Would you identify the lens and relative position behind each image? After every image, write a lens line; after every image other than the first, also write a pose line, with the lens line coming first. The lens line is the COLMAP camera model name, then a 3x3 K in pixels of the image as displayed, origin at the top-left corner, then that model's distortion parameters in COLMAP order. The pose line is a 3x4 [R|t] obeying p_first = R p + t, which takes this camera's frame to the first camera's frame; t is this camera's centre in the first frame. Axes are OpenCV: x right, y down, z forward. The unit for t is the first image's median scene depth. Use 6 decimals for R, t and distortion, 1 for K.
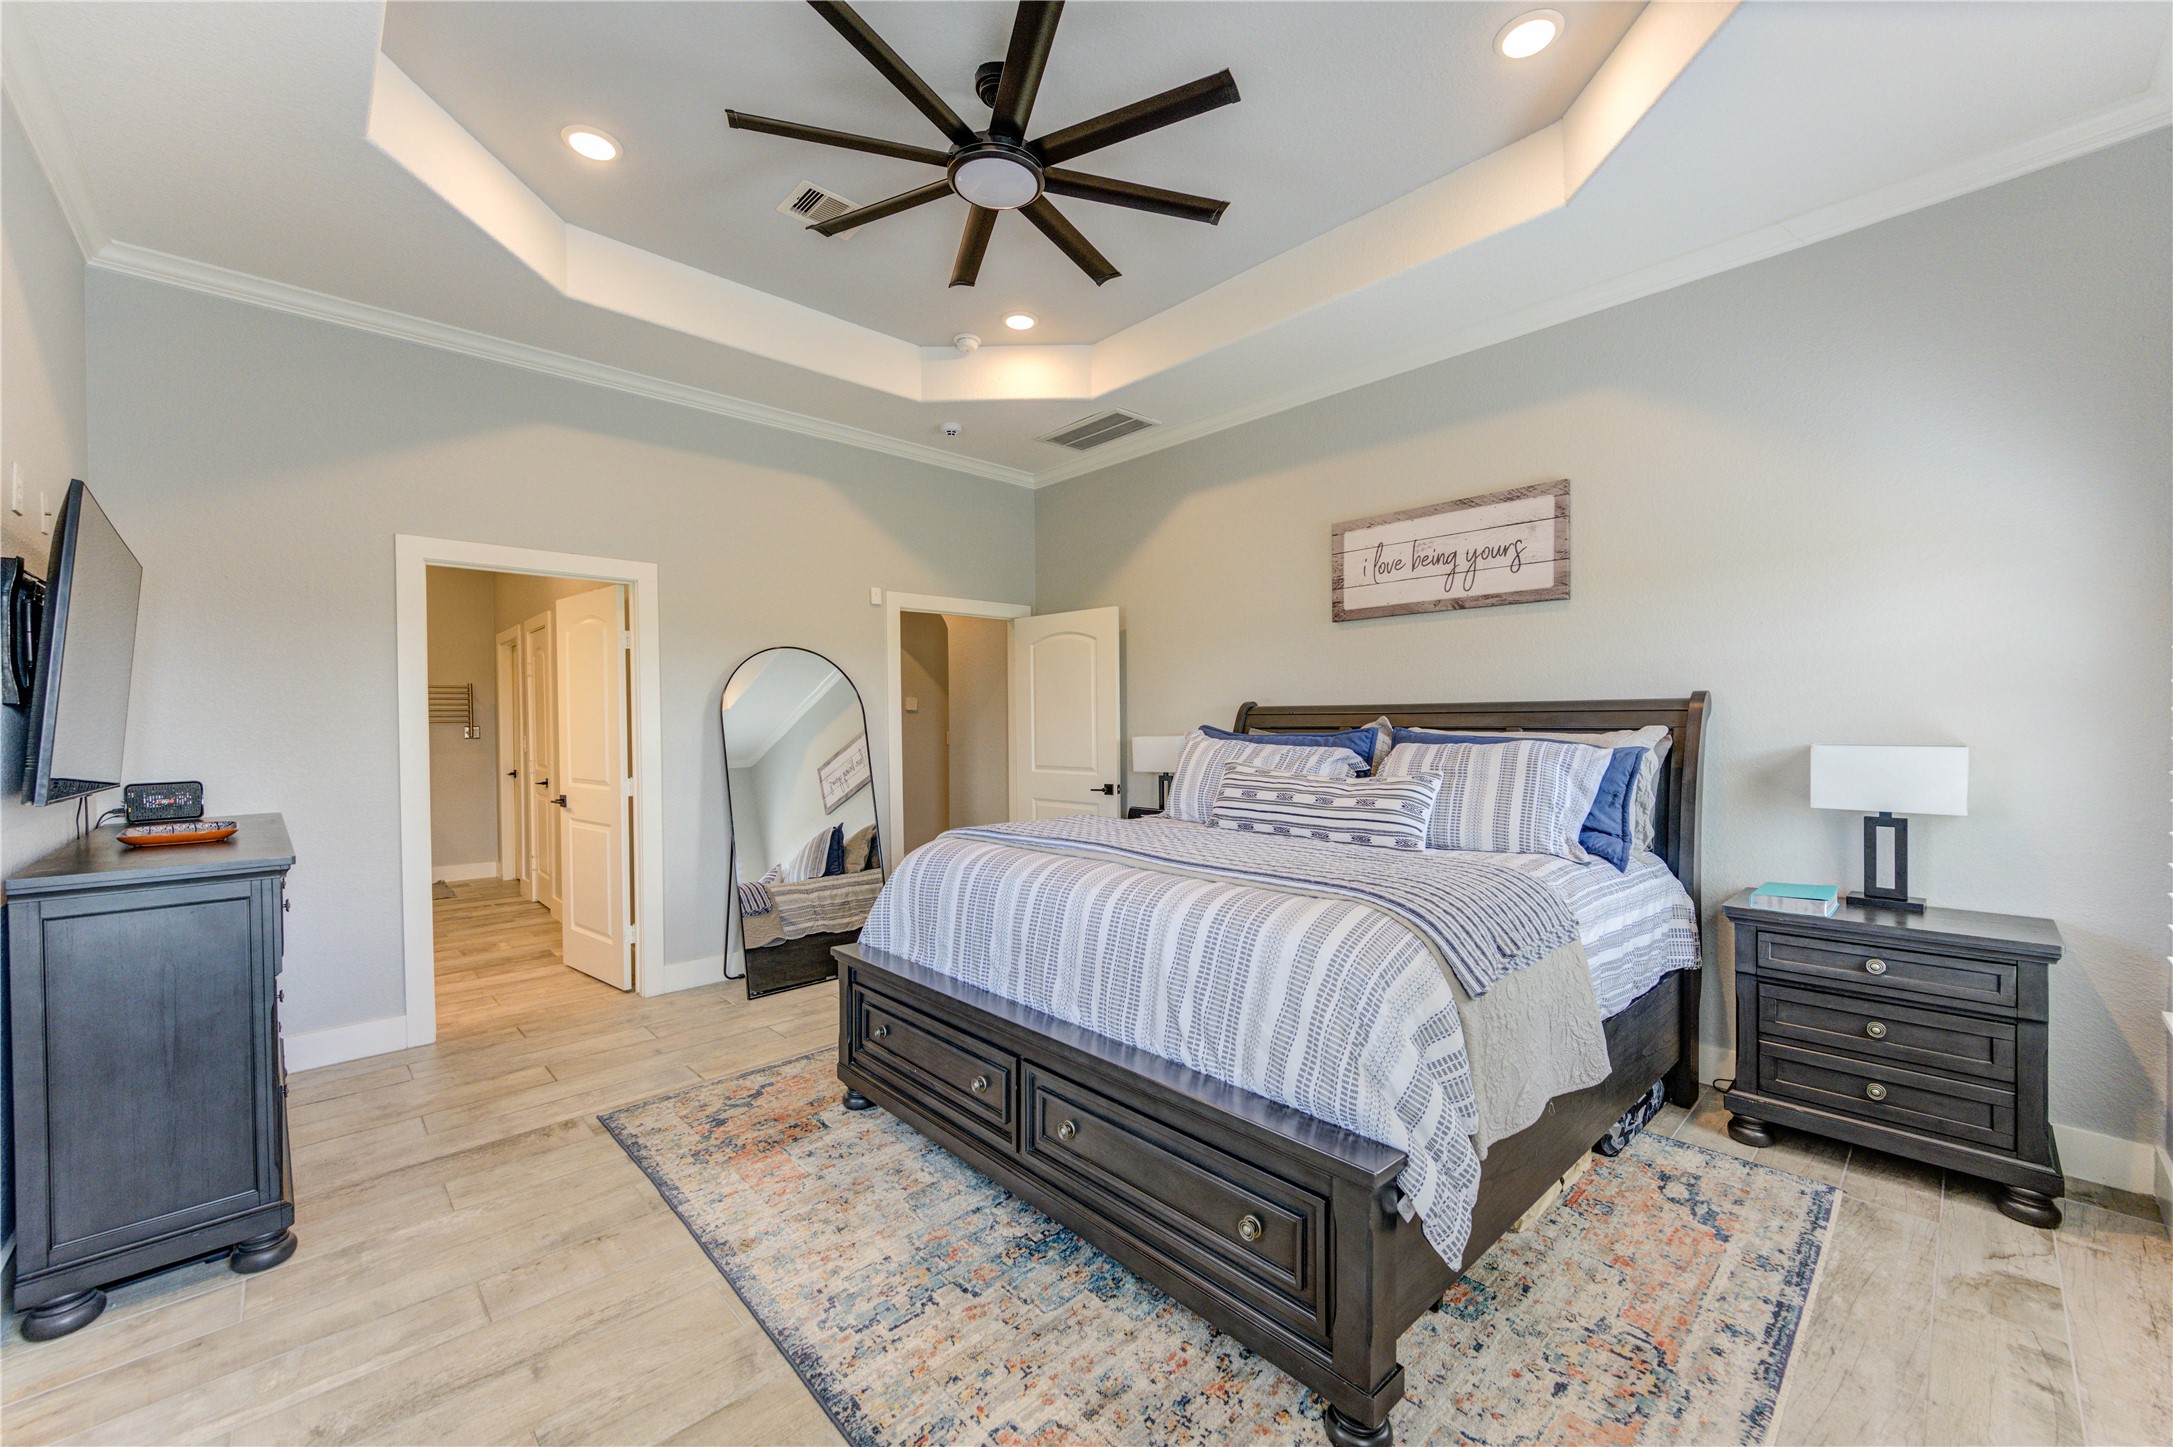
lens RADIAL K [[854.5, 0, 1095.2], [0, 854.5, 733.2], [0, 0, 1]] dist [-0.001152, -0.000160]
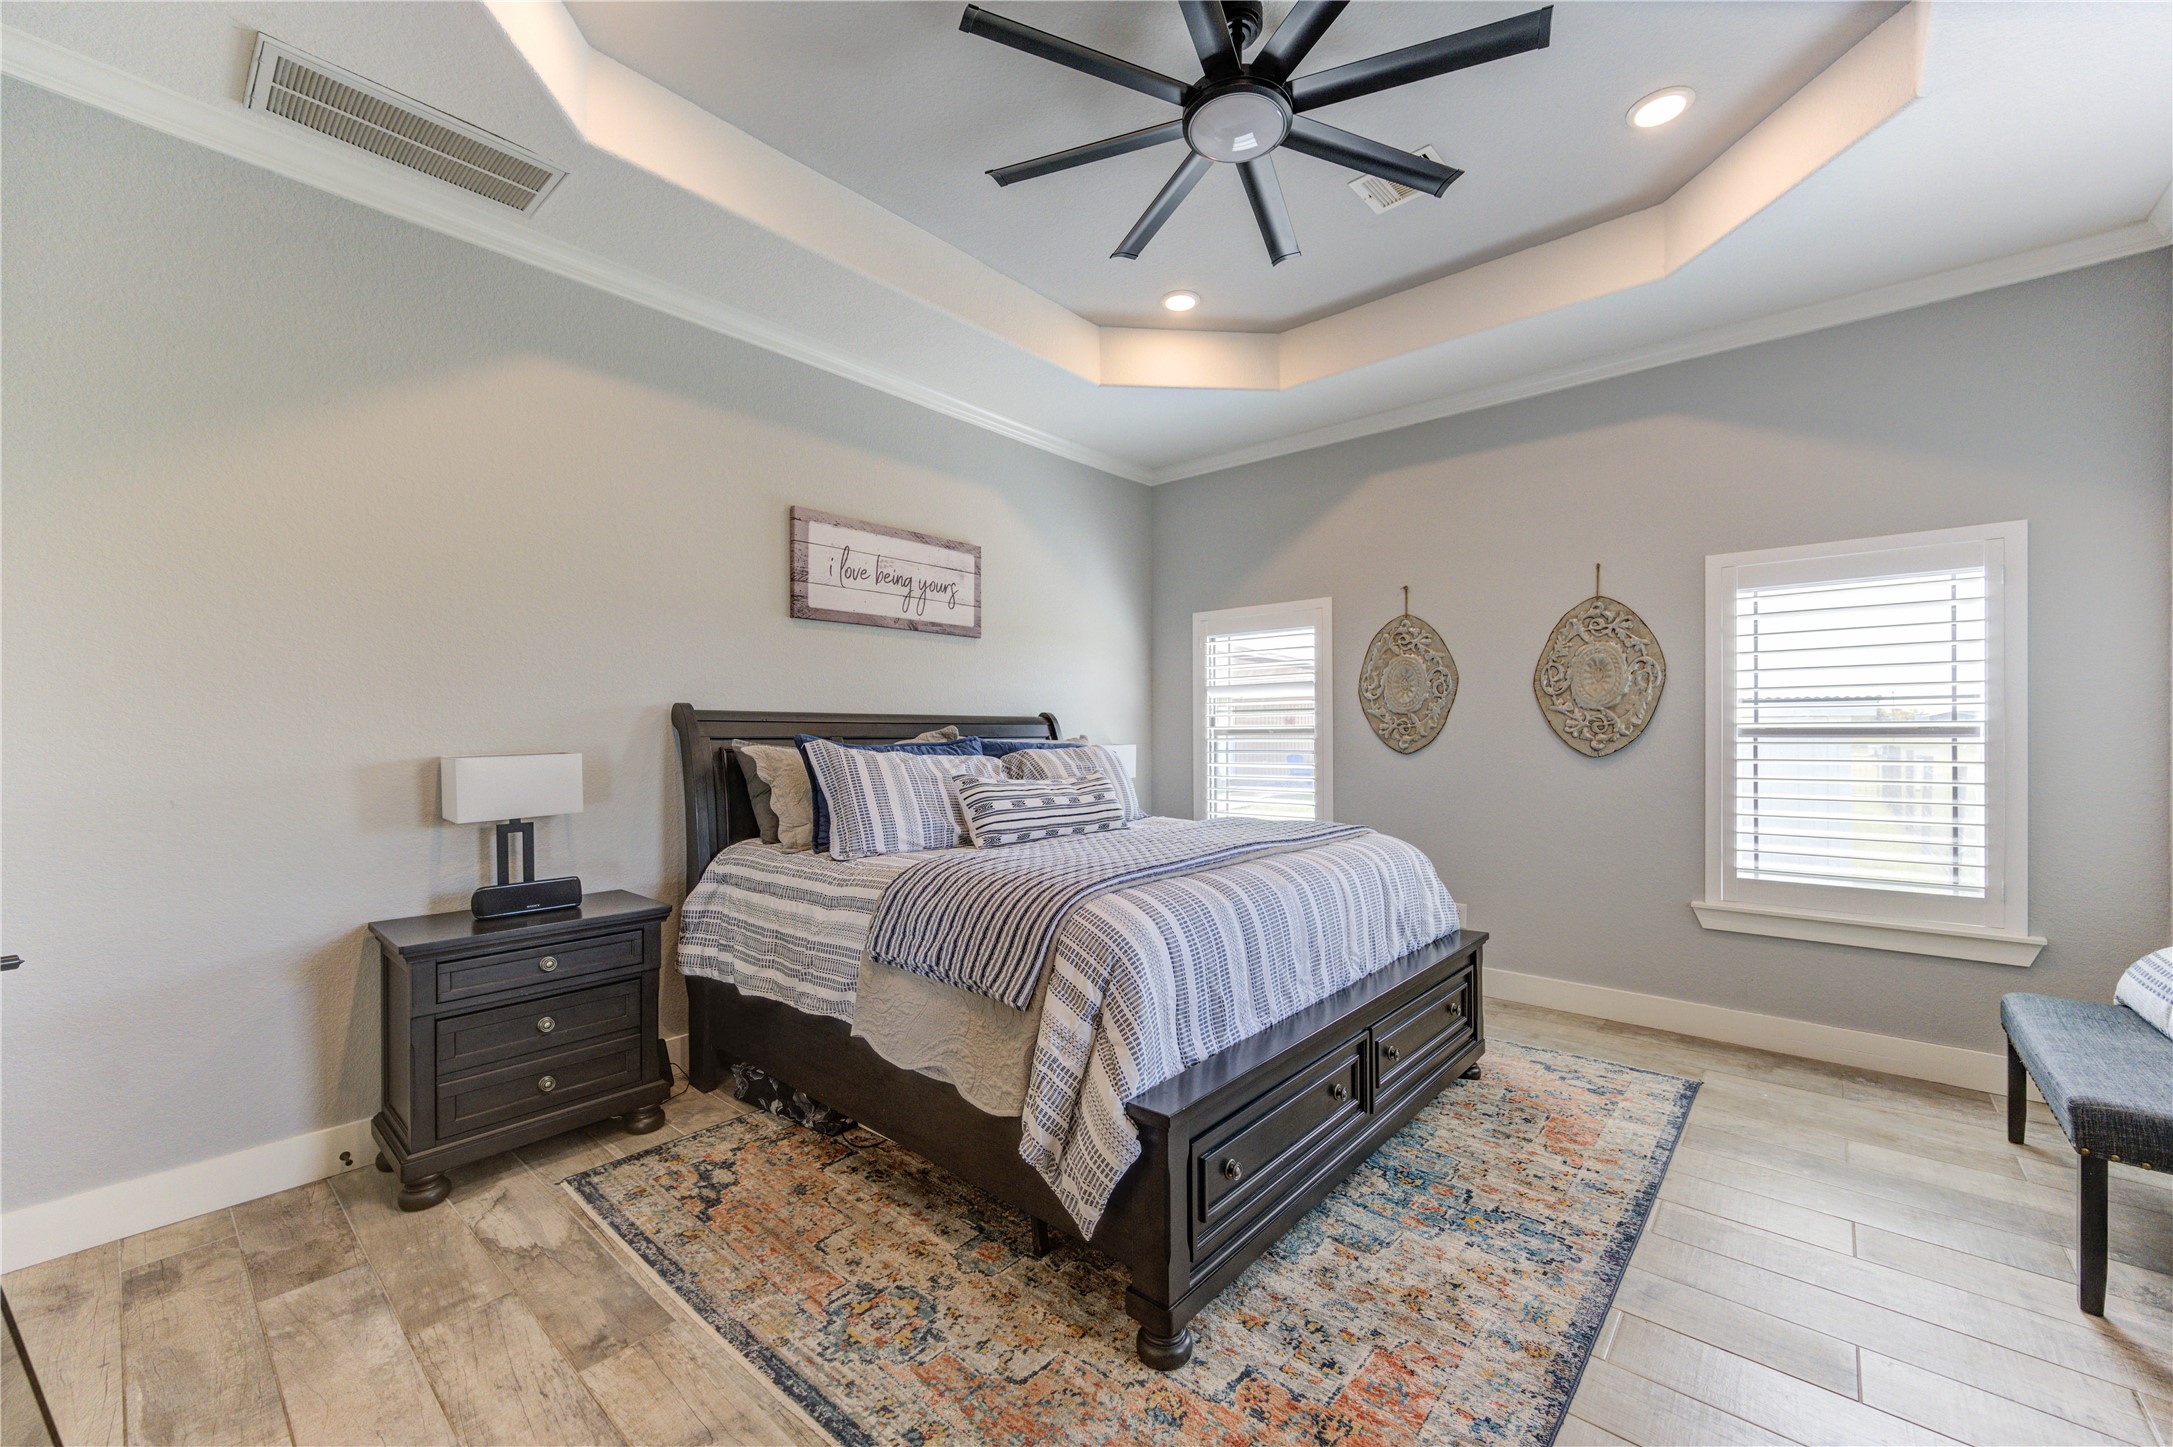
lens RADIAL K [[854.5, 0, 1102.3], [0, 854.5, 730.9], [0, 0, 1]] dist [-0.001152, -0.000160]
pose [[-0.110196, 0.010587, 0.993853, -0.745987], [0.016670, 0.999822, -0.008802, -0.001320], [-0.993770, 0.015598, -0.110353, 0.940651]]
